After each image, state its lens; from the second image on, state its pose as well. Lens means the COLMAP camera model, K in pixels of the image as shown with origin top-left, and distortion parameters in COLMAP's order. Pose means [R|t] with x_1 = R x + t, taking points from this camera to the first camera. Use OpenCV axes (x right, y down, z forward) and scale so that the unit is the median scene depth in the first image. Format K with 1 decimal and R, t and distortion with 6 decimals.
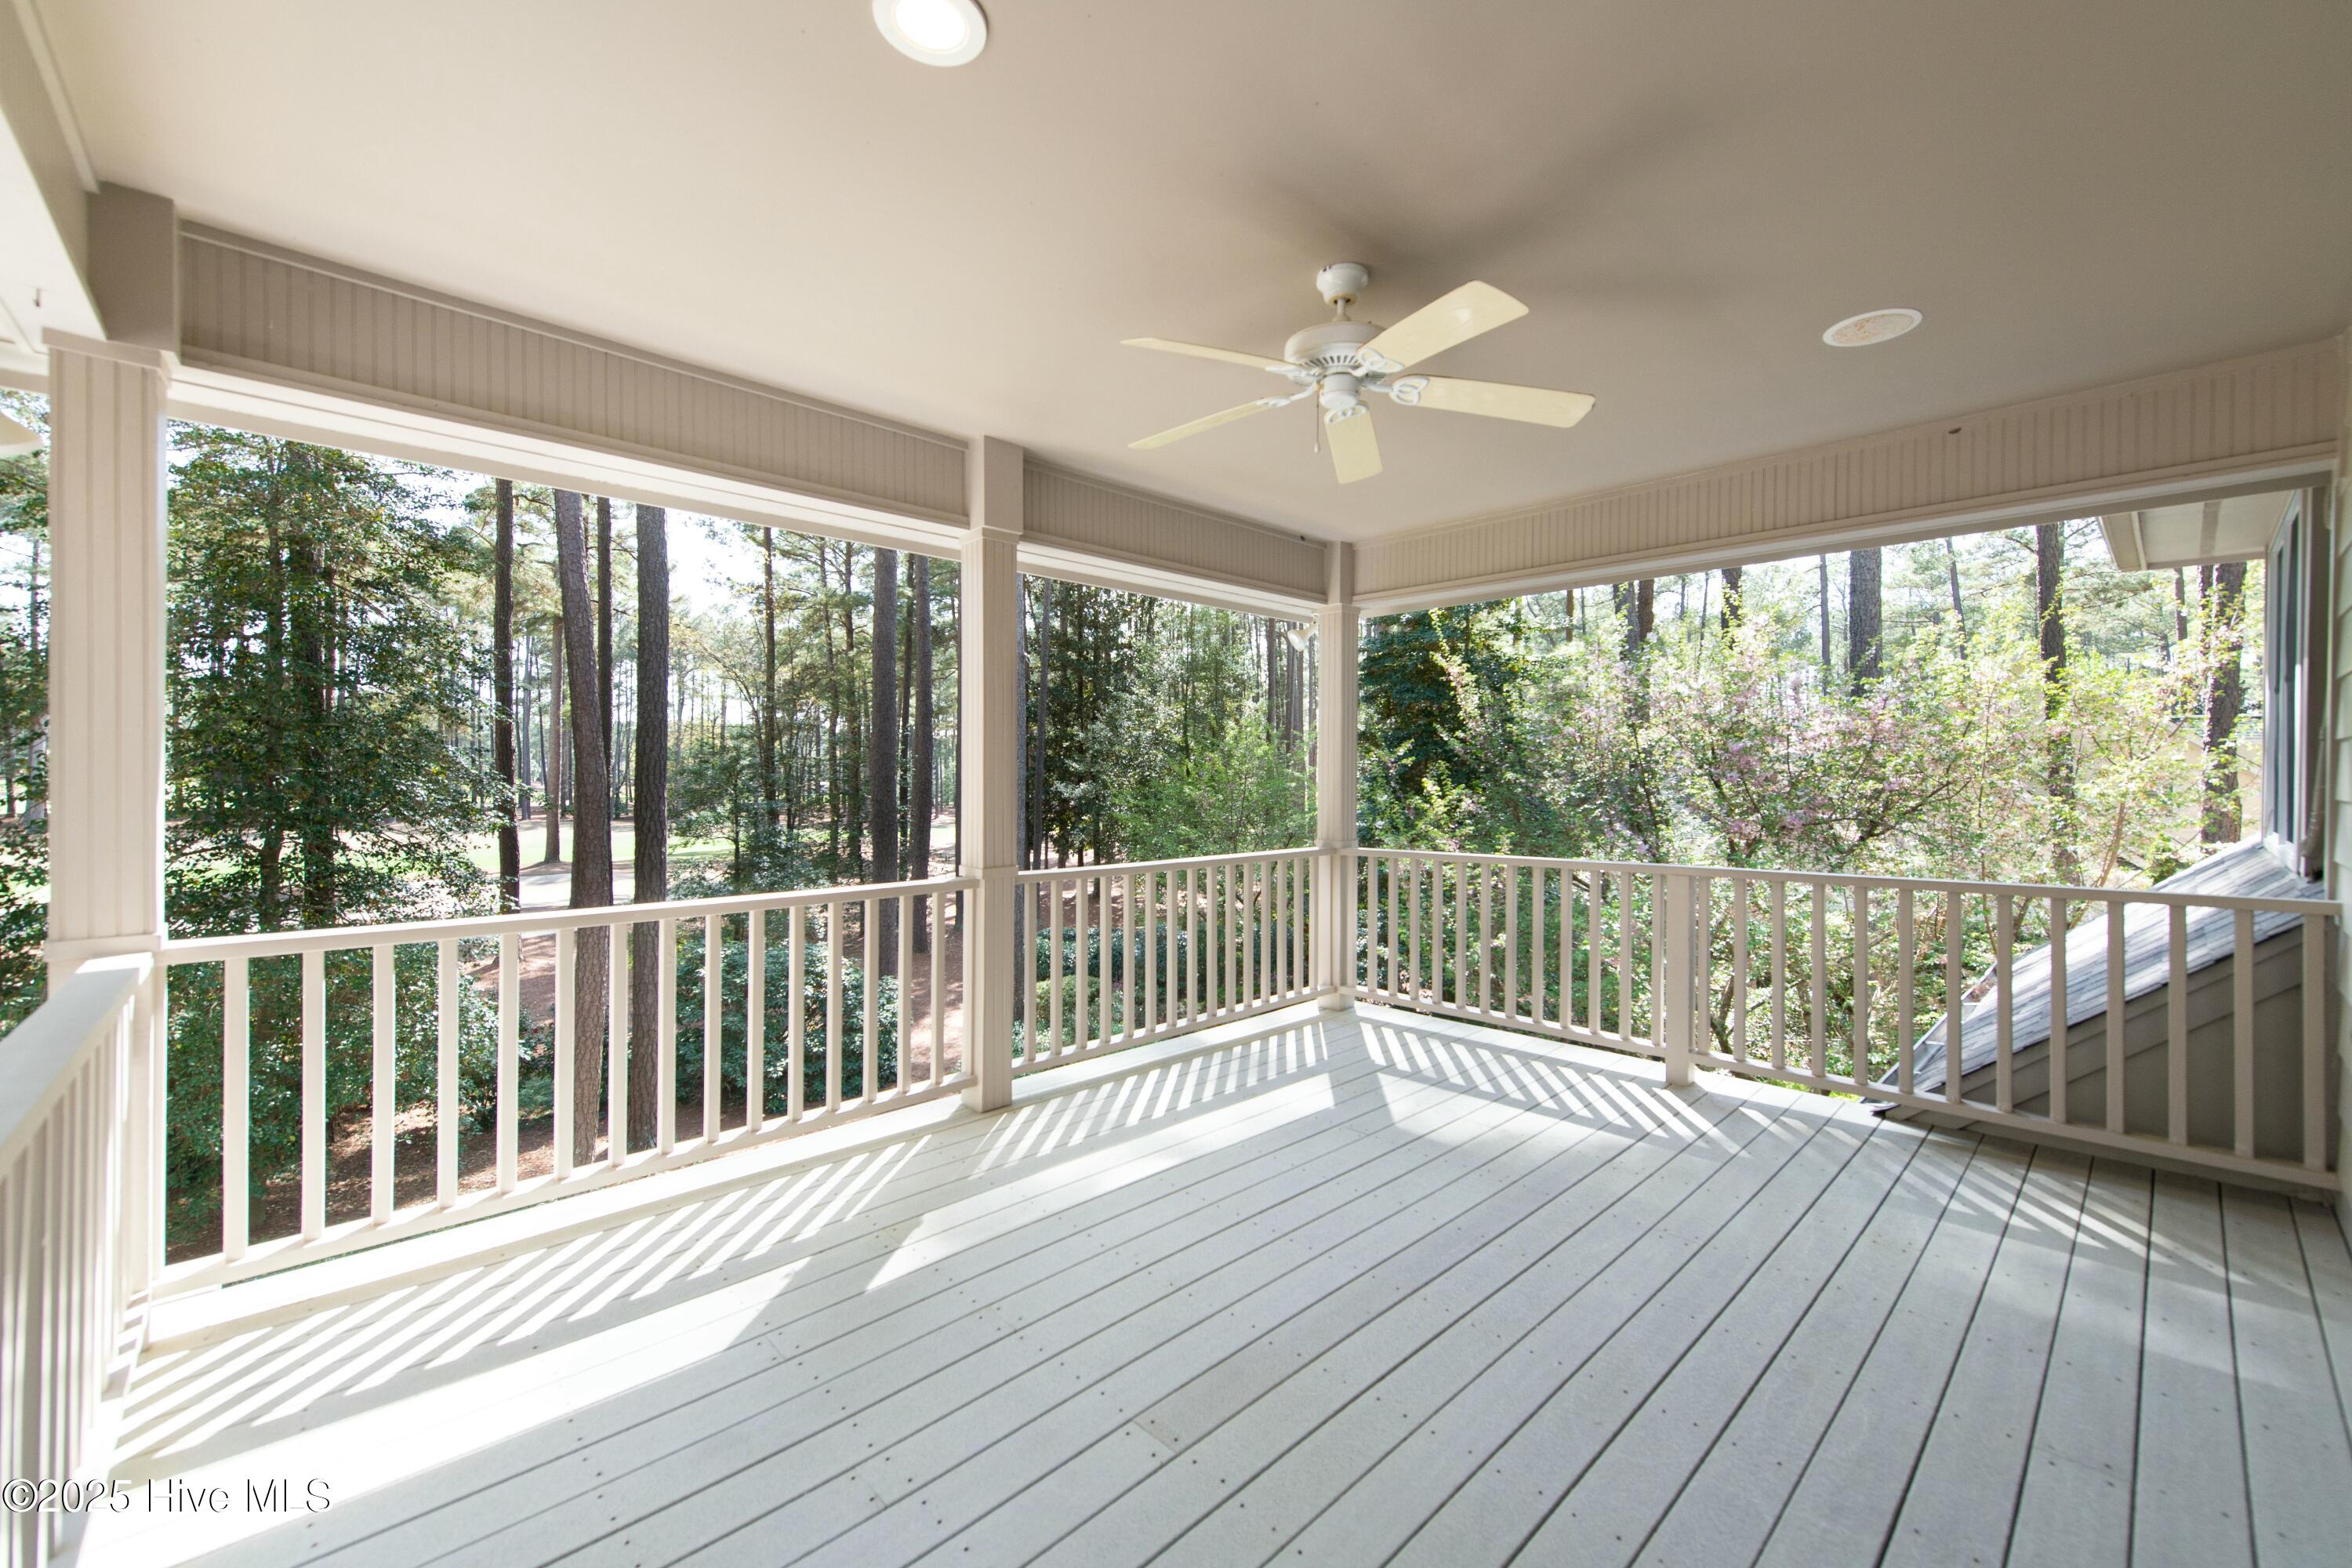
lens RADIAL K [[988.8, 0, 1176.0], [0, 988.8, 784.0], [0, 0, 1]] dist [0.000434, -0.000034]
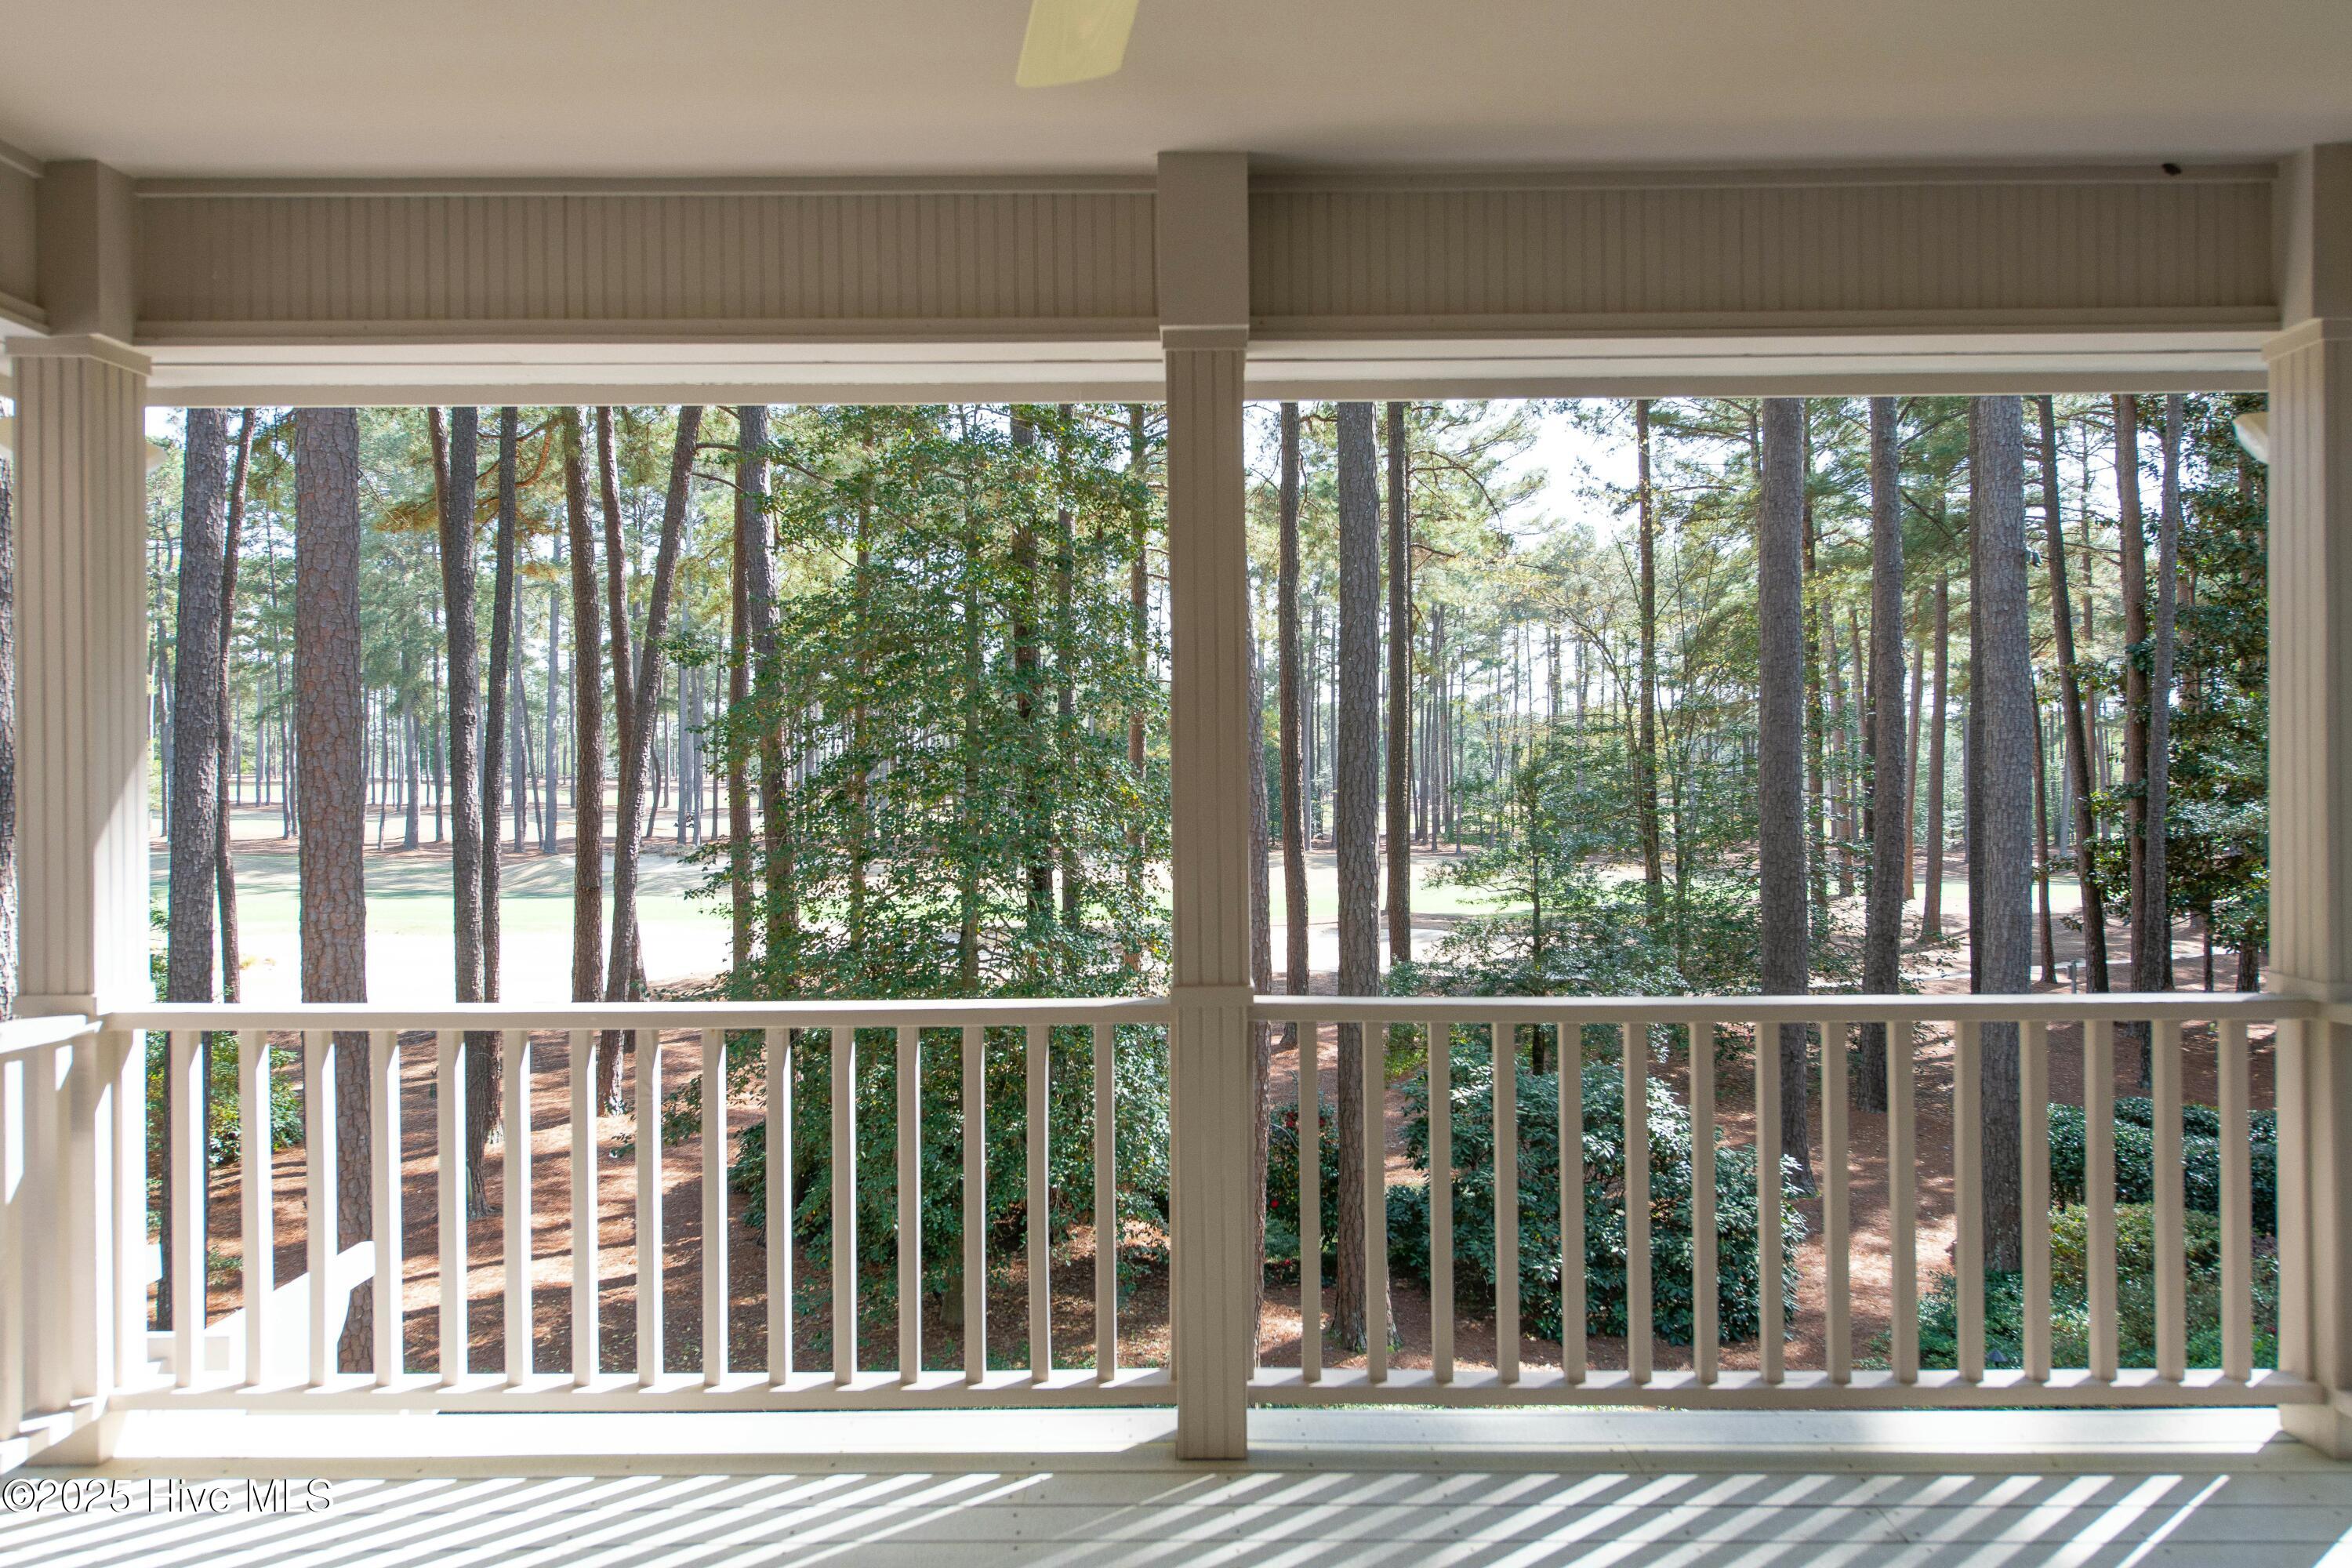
lens RADIAL K [[1556.3, 0, 1176.0], [0, 1556.3, 784.0], [0, 0, 1]] dist [0.018229, -0.002271]
pose [[0.700160, -0.009731, -0.713920, 0.320162], [0.001662, 0.999927, -0.012000, -0.008439], [0.713984, 0.007215, 0.700125, 0.350440]]
